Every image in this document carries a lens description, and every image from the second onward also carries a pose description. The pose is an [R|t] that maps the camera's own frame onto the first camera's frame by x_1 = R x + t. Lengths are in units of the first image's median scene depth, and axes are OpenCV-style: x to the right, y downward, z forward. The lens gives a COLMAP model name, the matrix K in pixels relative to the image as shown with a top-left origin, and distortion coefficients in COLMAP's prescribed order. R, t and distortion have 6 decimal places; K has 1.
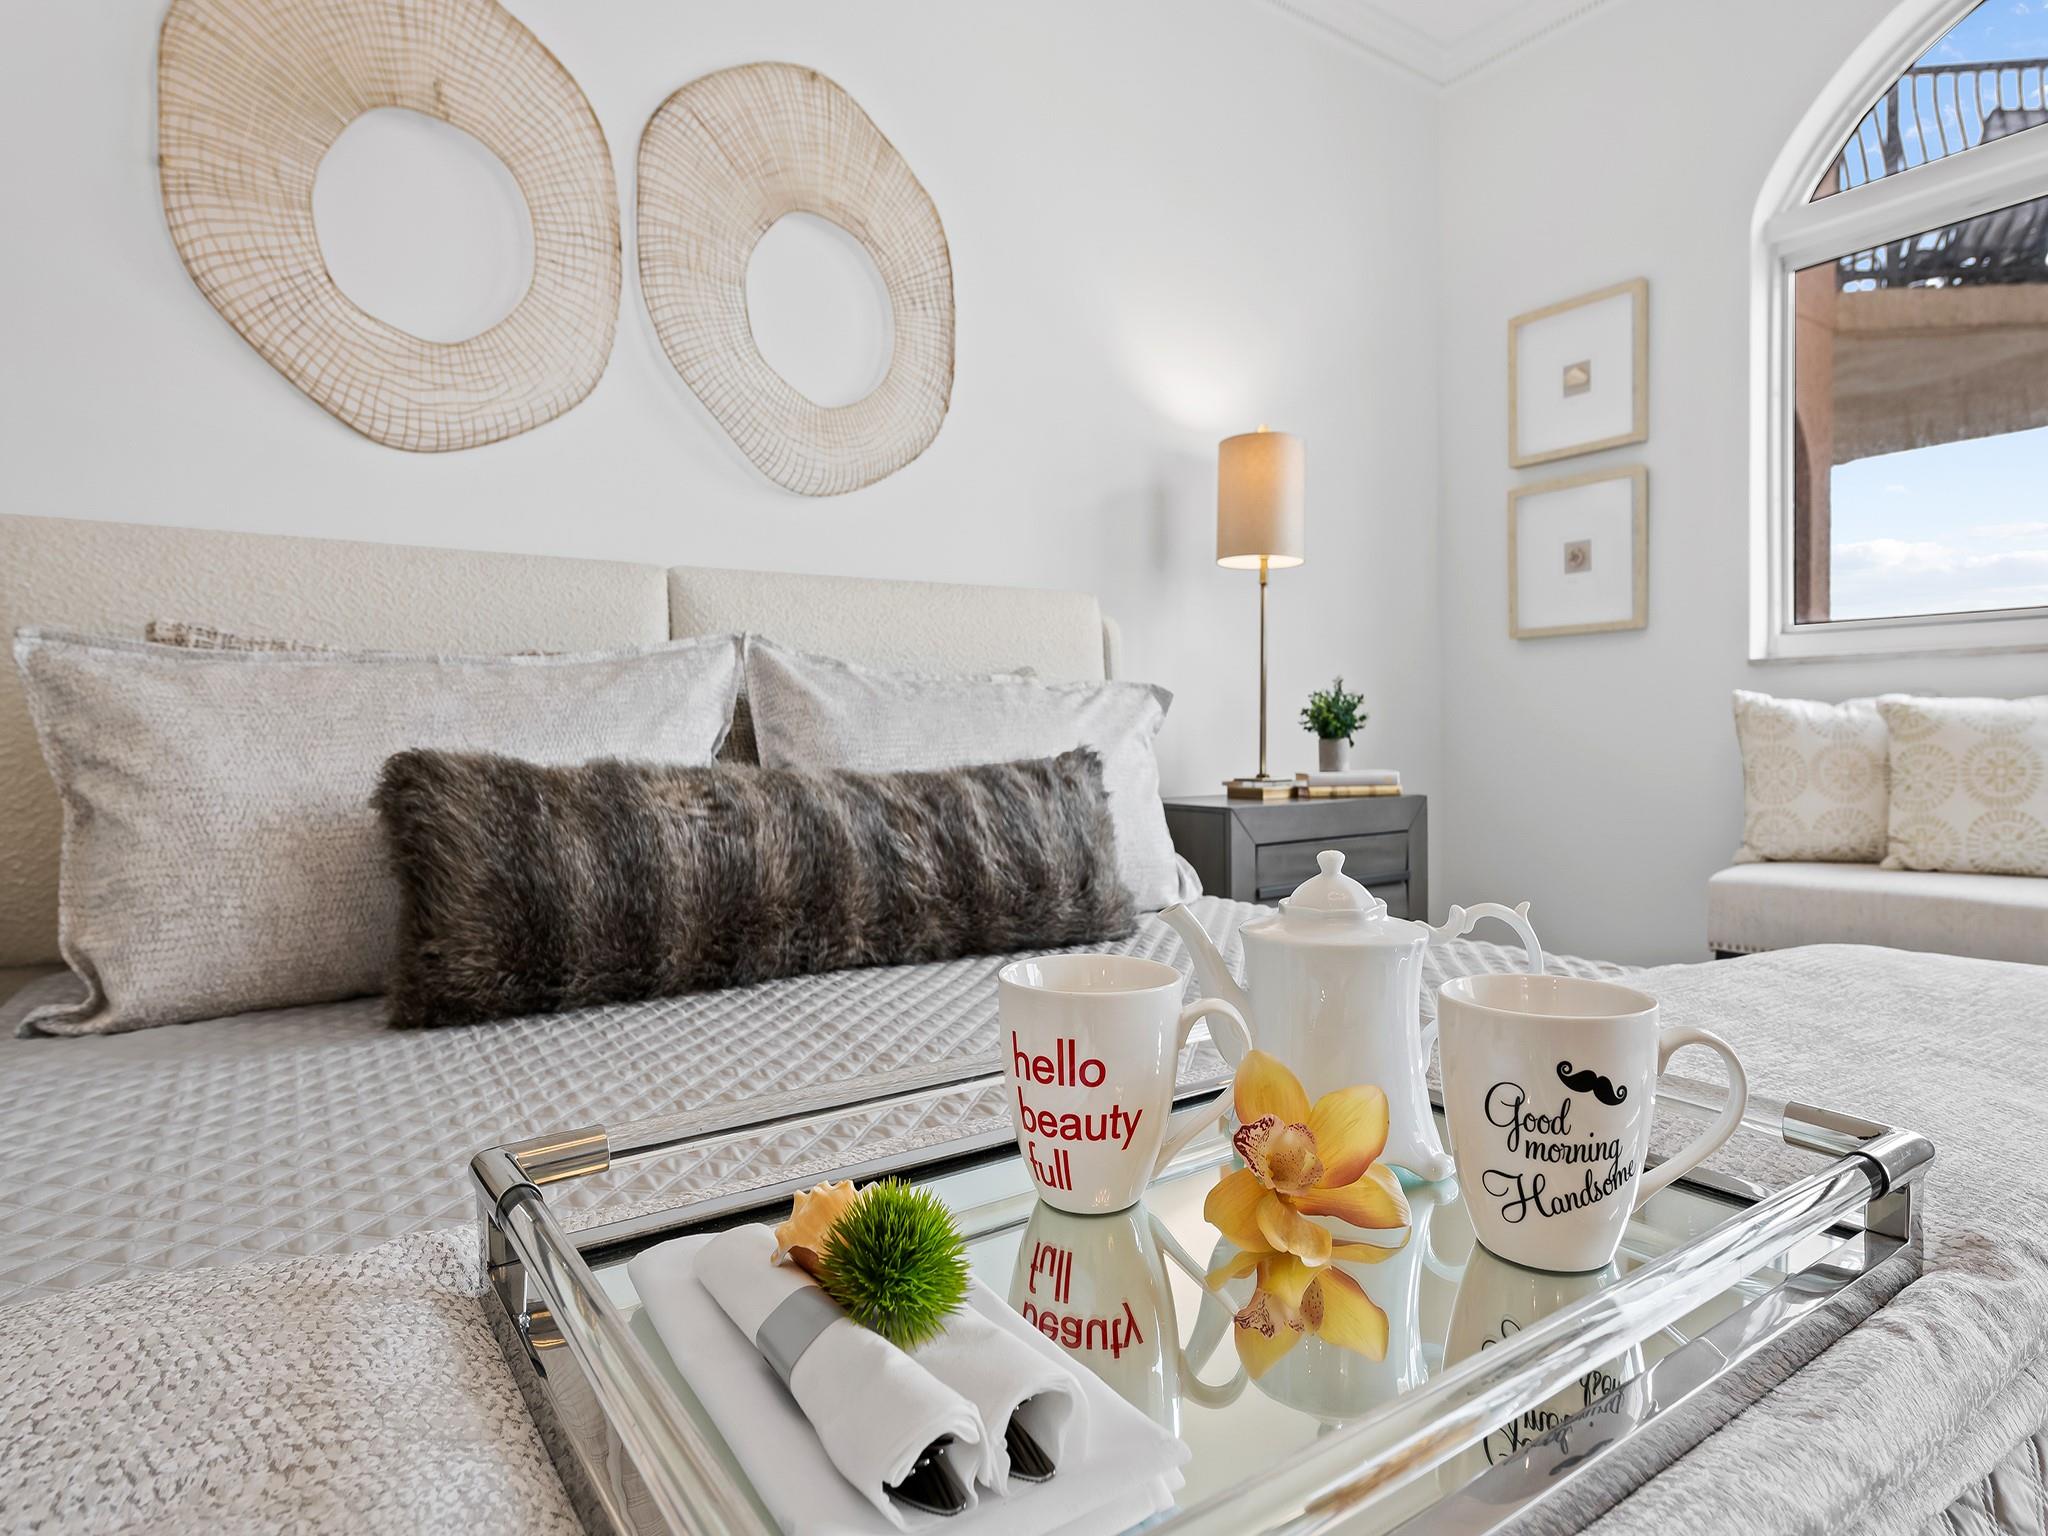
lens RADIAL K [[1152.3, 0, 1035.6], [0, 1152.3, 756.3], [0, 0, 1]] dist [-0.009480, 0.000120]
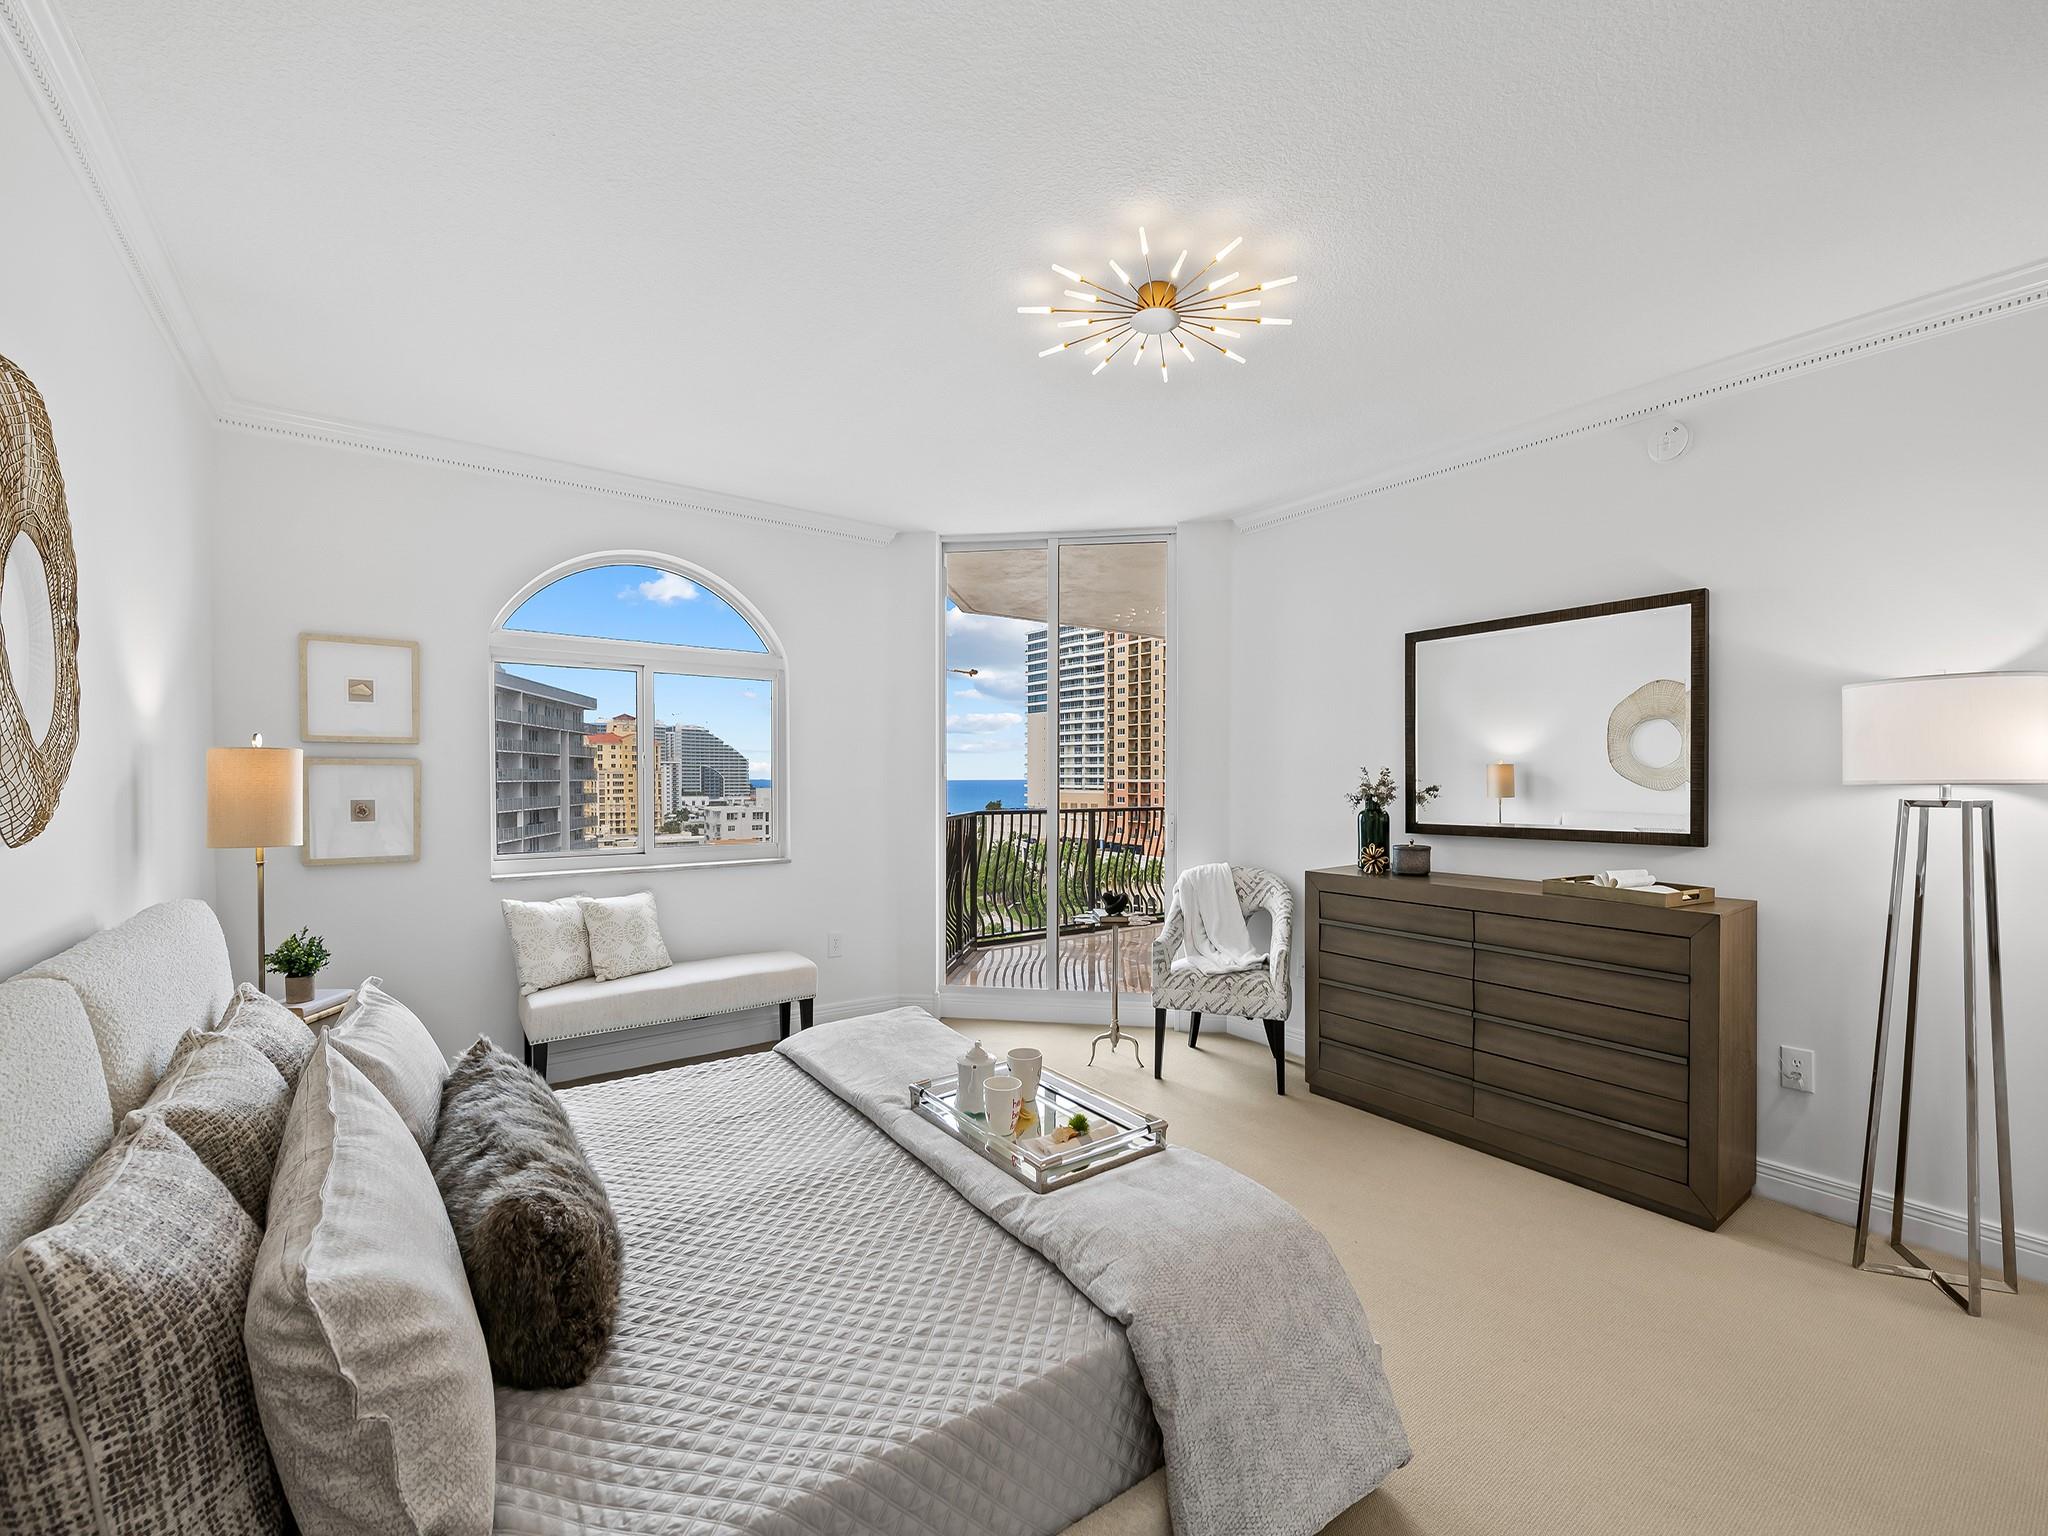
lens RADIAL K [[825.9, 0, 1024.6], [0, 825.9, 771.8], [0, 0, 1]] dist [-0.000550, -0.000225]
pose [[-0.032824, 0.010700, 0.999404, -0.873598], [0.016881, 0.999806, -0.010150, -0.278728], [-0.999319, 0.016537, -0.032999, 0.253189]]
